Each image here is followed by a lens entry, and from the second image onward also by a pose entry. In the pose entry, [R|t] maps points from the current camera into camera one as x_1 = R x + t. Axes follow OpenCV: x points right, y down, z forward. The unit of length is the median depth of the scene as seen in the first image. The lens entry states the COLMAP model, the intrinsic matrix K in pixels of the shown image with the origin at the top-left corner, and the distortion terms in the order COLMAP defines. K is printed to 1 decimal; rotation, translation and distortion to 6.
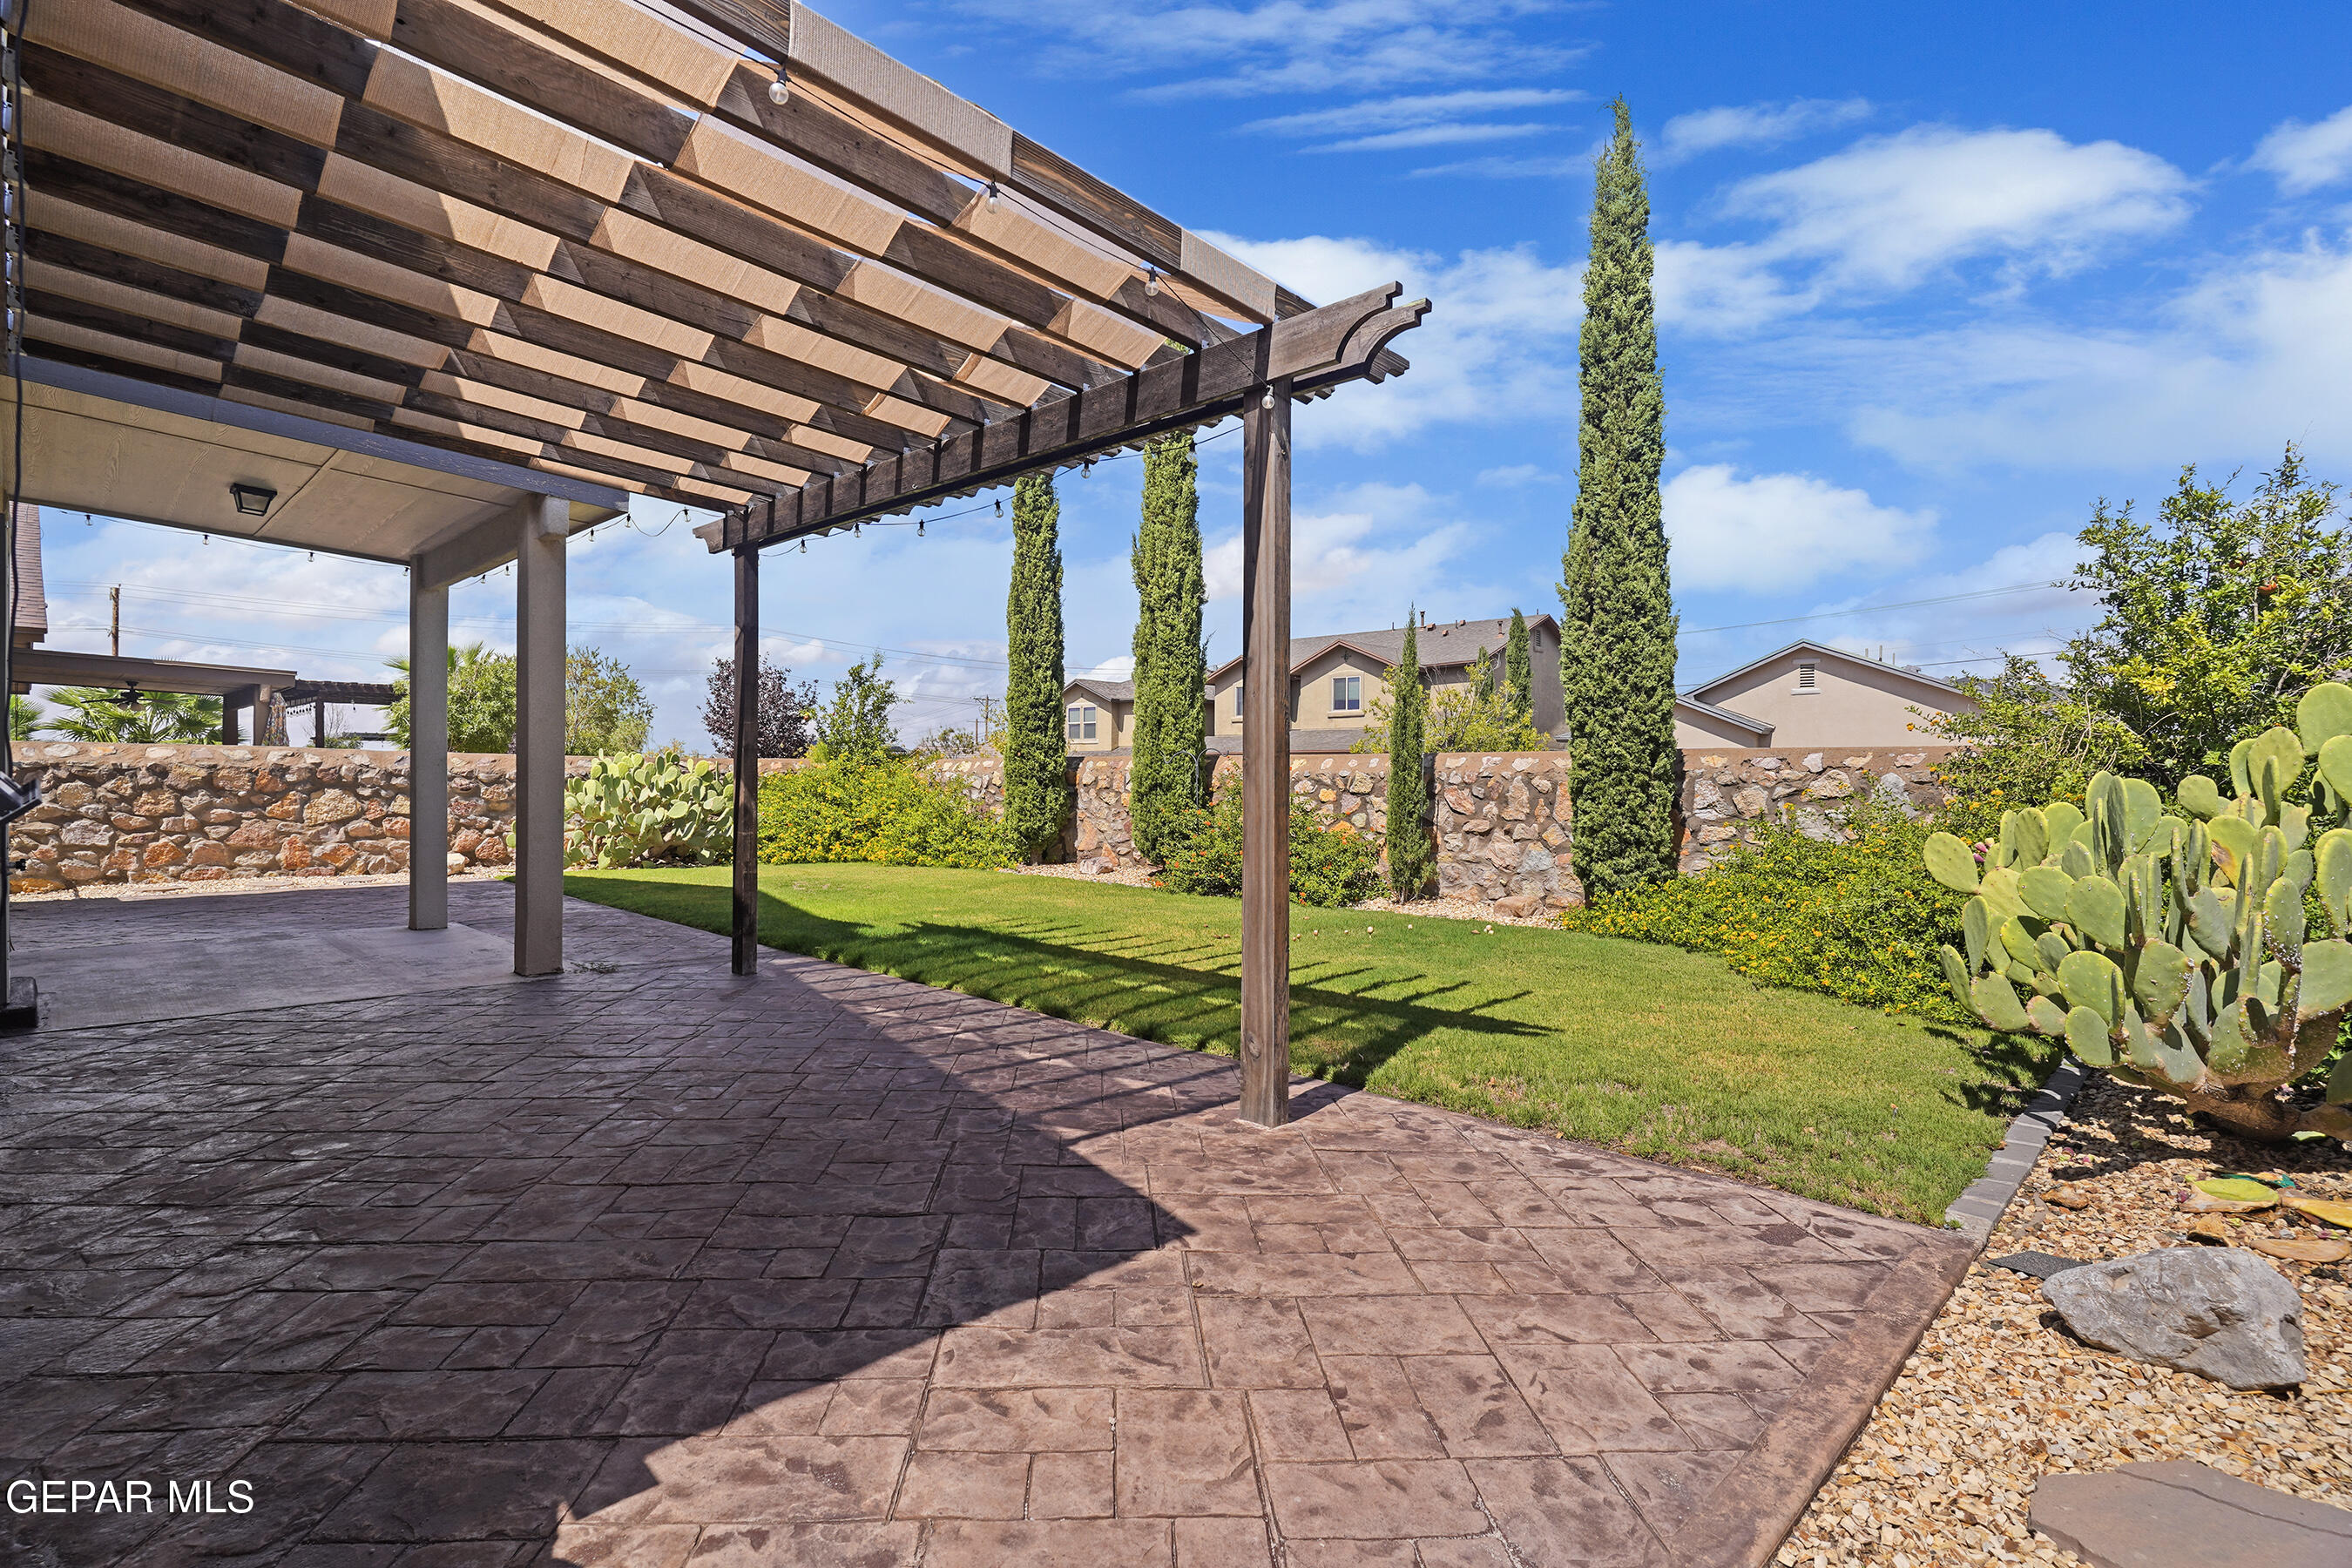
lens RADIAL K [[1126.0, 0, 1164.0], [0, 1126.0, 774.8], [0, 0, 1]] dist [-0.000616, 0.000597]
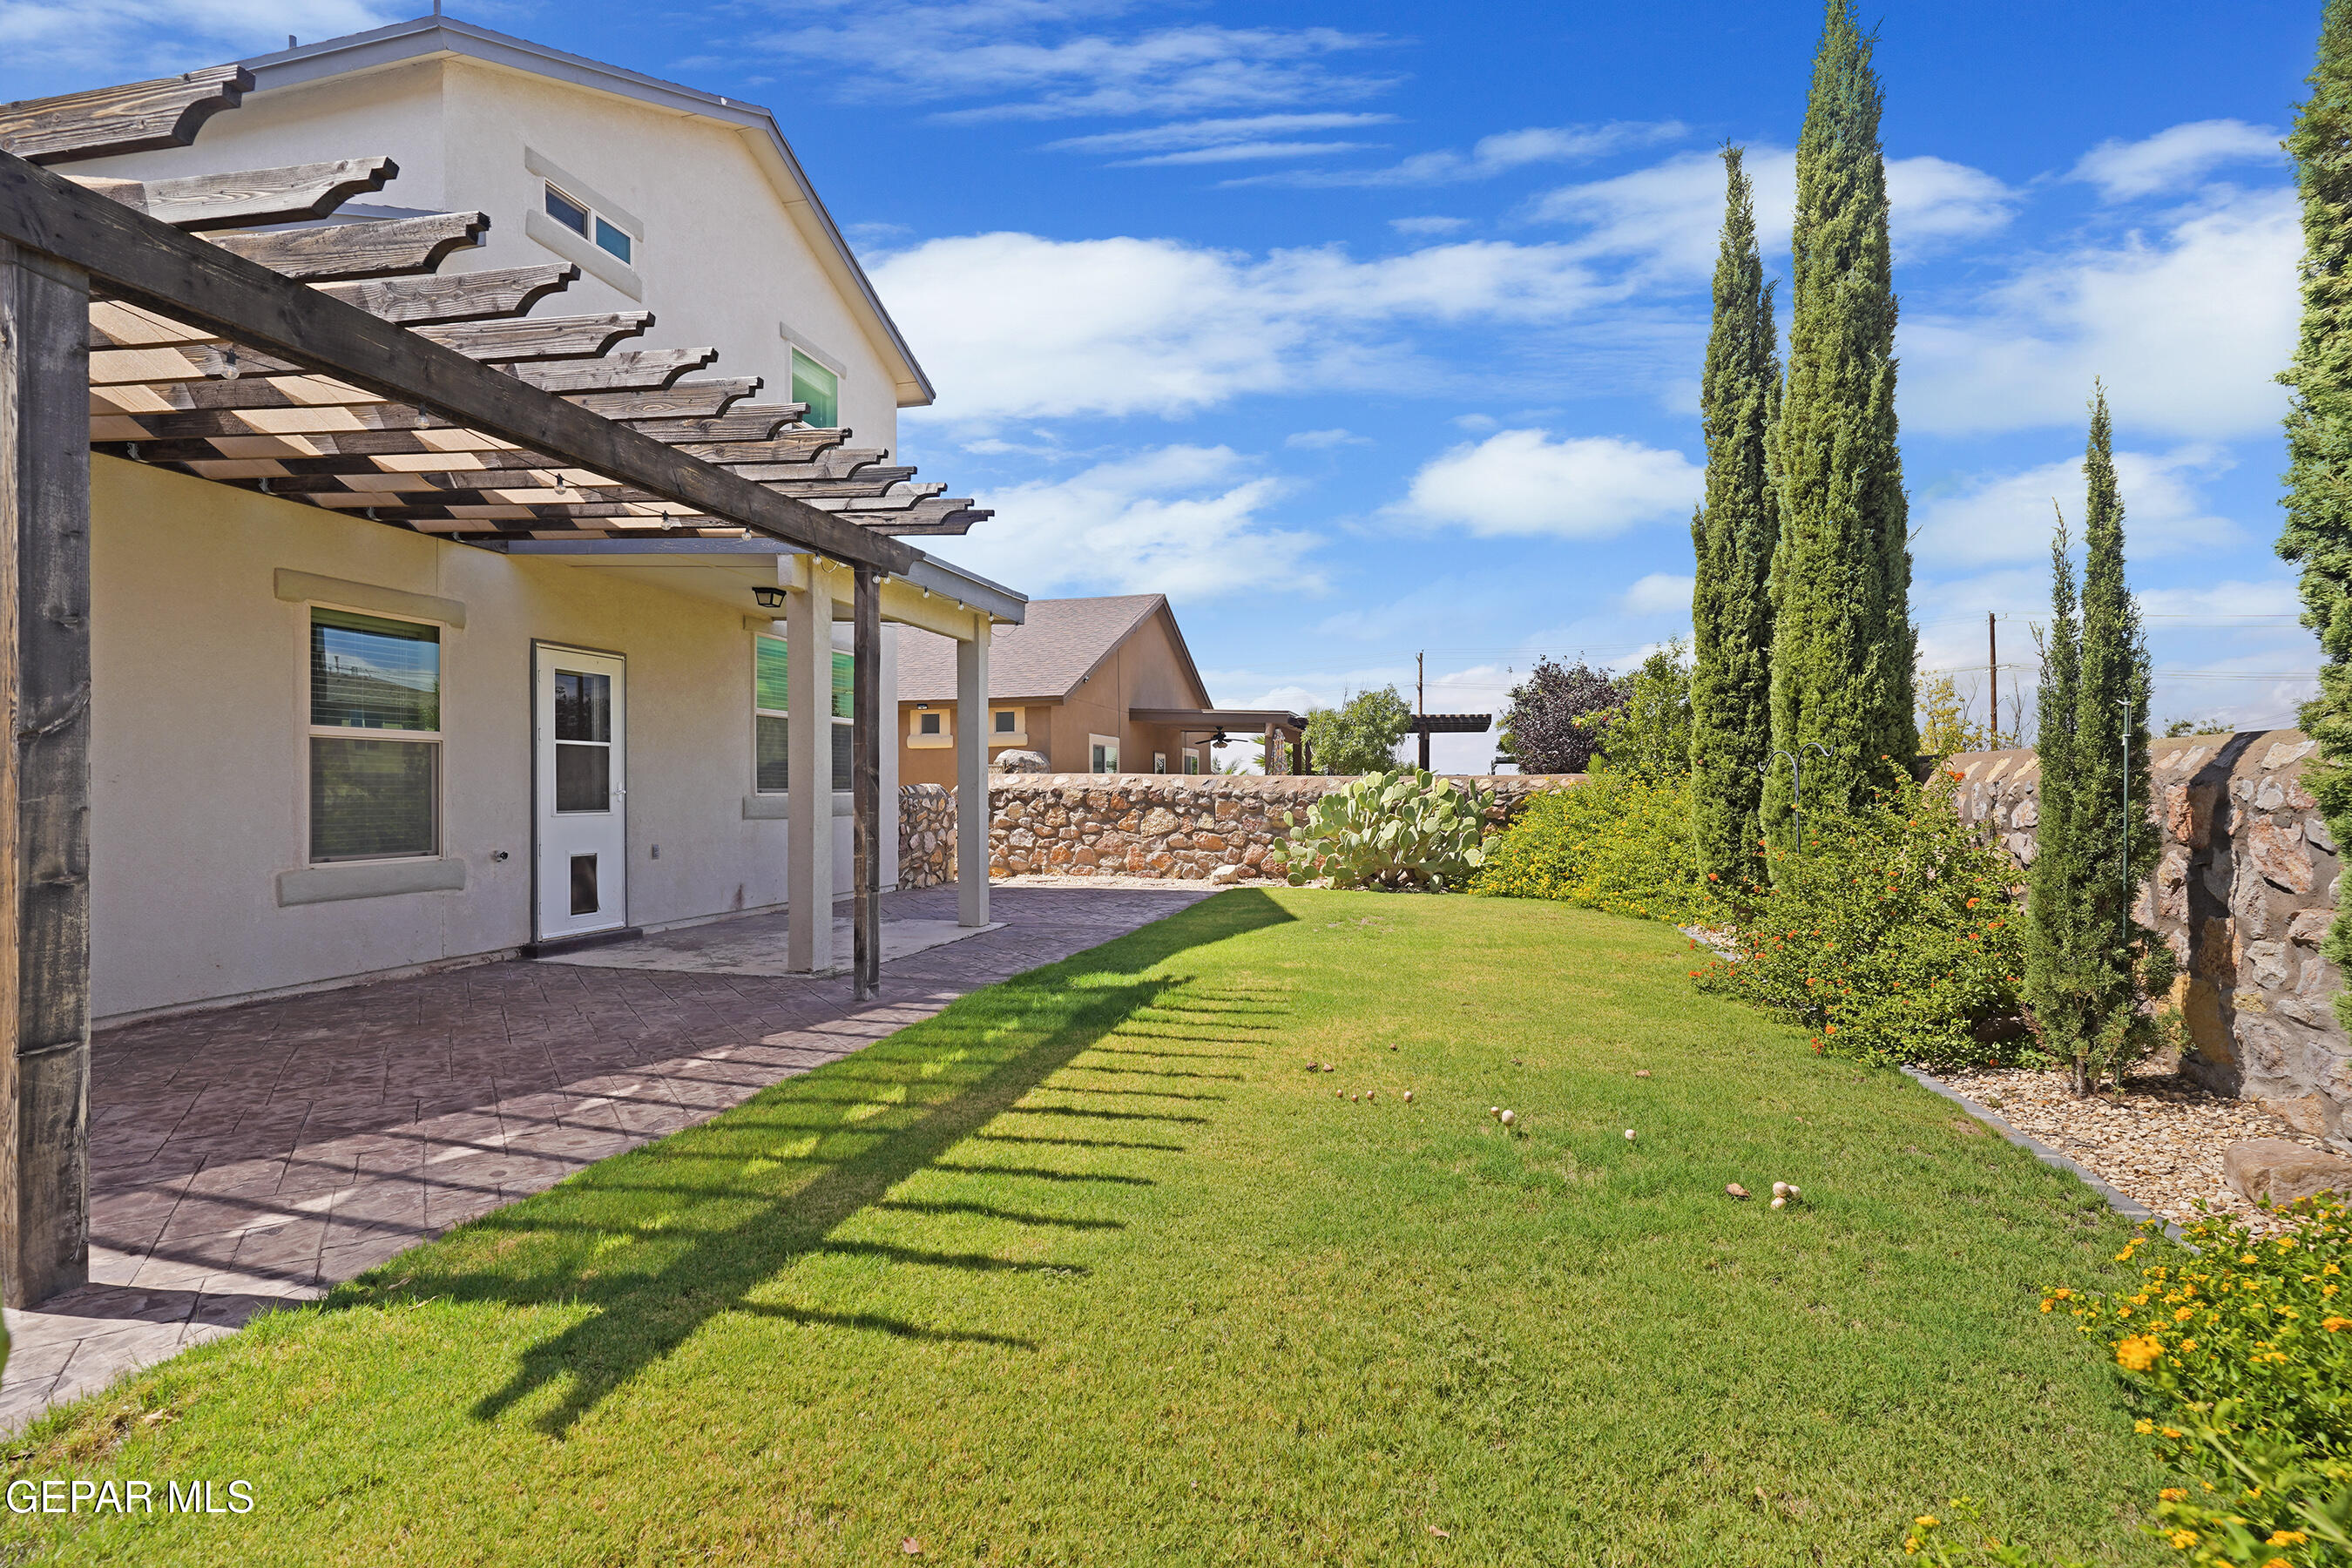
lens RADIAL K [[1126.0, 0, 1164.0], [0, 1126.0, 774.8], [0, 0, 1]] dist [-0.000616, 0.000597]
pose [[0.489975, -0.020206, -0.871502, 0.356306], [0.006975, 0.999790, -0.019259, 0.000784], [0.871709, 0.003358, 0.490013, 0.430732]]
